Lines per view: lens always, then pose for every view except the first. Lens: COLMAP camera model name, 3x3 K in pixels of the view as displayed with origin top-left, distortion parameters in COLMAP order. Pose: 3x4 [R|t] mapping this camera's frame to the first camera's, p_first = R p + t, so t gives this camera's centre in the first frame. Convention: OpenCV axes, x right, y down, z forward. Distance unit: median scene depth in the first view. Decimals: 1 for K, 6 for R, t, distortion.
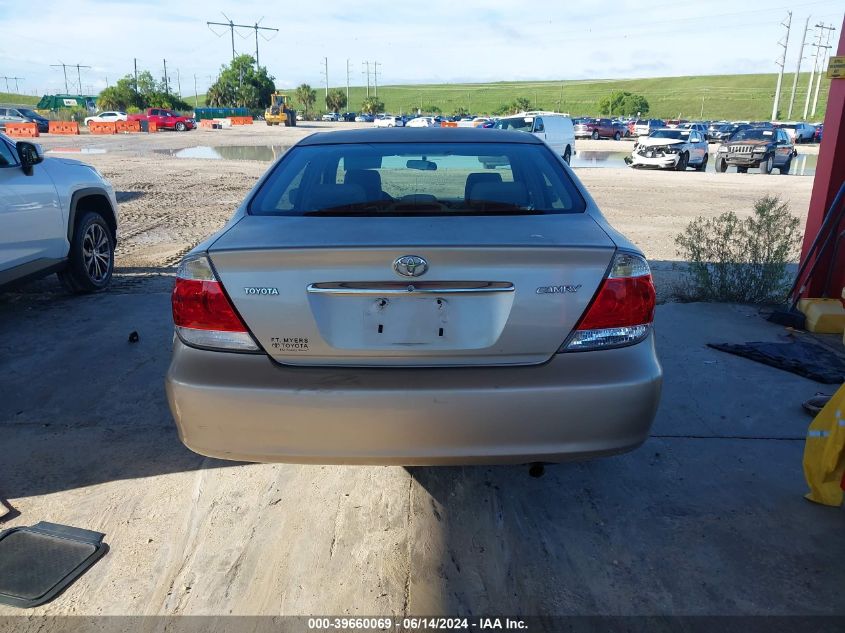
lens RADIAL K [[670.0, 0, 422.5], [0, 670.0, 316.5], [0, 0, 1]] dist [-0.032070, 0.004193]
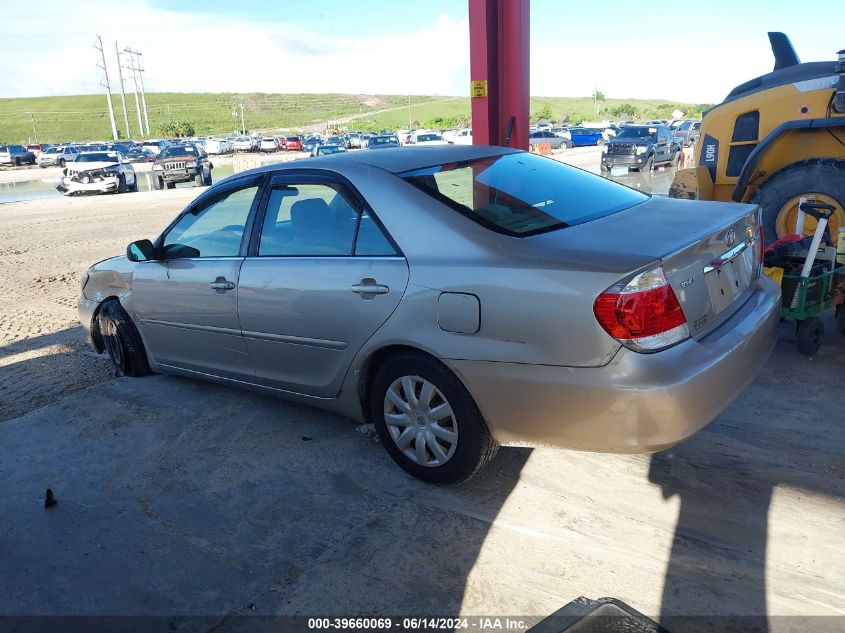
lens RADIAL K [[670.0, 0, 422.5], [0, 670.0, 316.5], [0, 0, 1]] dist [-0.032070, 0.004193]
pose [[0.606356, -0.244377, 0.756711, -0.130391], [0.265904, 0.959139, 0.096680, -0.020208], [-0.749418, 0.142590, 0.646561, 0.056139]]
